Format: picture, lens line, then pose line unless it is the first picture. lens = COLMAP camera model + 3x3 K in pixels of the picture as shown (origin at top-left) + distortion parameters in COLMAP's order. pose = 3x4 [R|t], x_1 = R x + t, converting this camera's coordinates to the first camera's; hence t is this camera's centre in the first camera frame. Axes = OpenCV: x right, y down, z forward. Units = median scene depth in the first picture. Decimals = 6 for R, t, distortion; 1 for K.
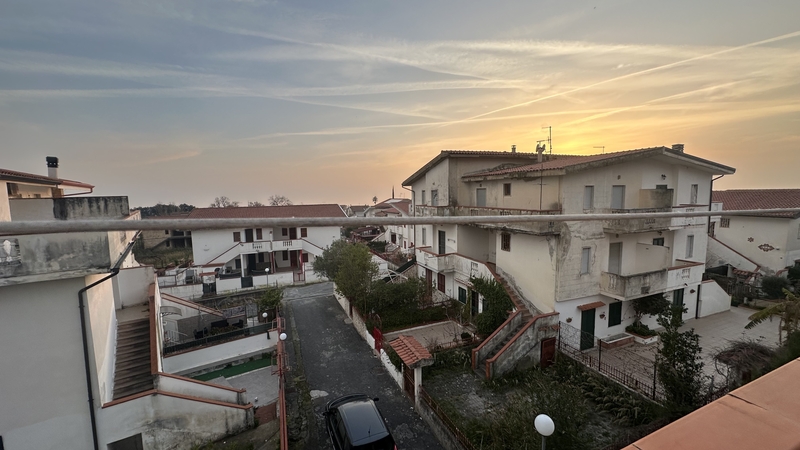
lens RADIAL K [[322.2, 0, 401.5], [0, 322.2, 231.3], [0, 0, 1]] dist [0.000125, 0.000120]
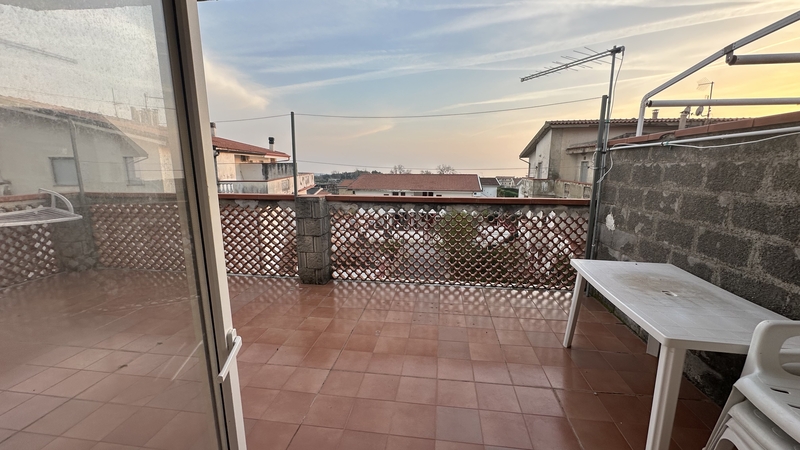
lens RADIAL K [[320.7, 0, 400.0], [0, 320.7, 225.0], [0, 0, 1]] dist [0.000434, 0.000186]
pose [[0.864233, 0.113590, -0.490101, 0.248707], [-0.078109, 0.992660, 0.092332, 0.004022], [0.496992, -0.041515, 0.866762, -0.066886]]
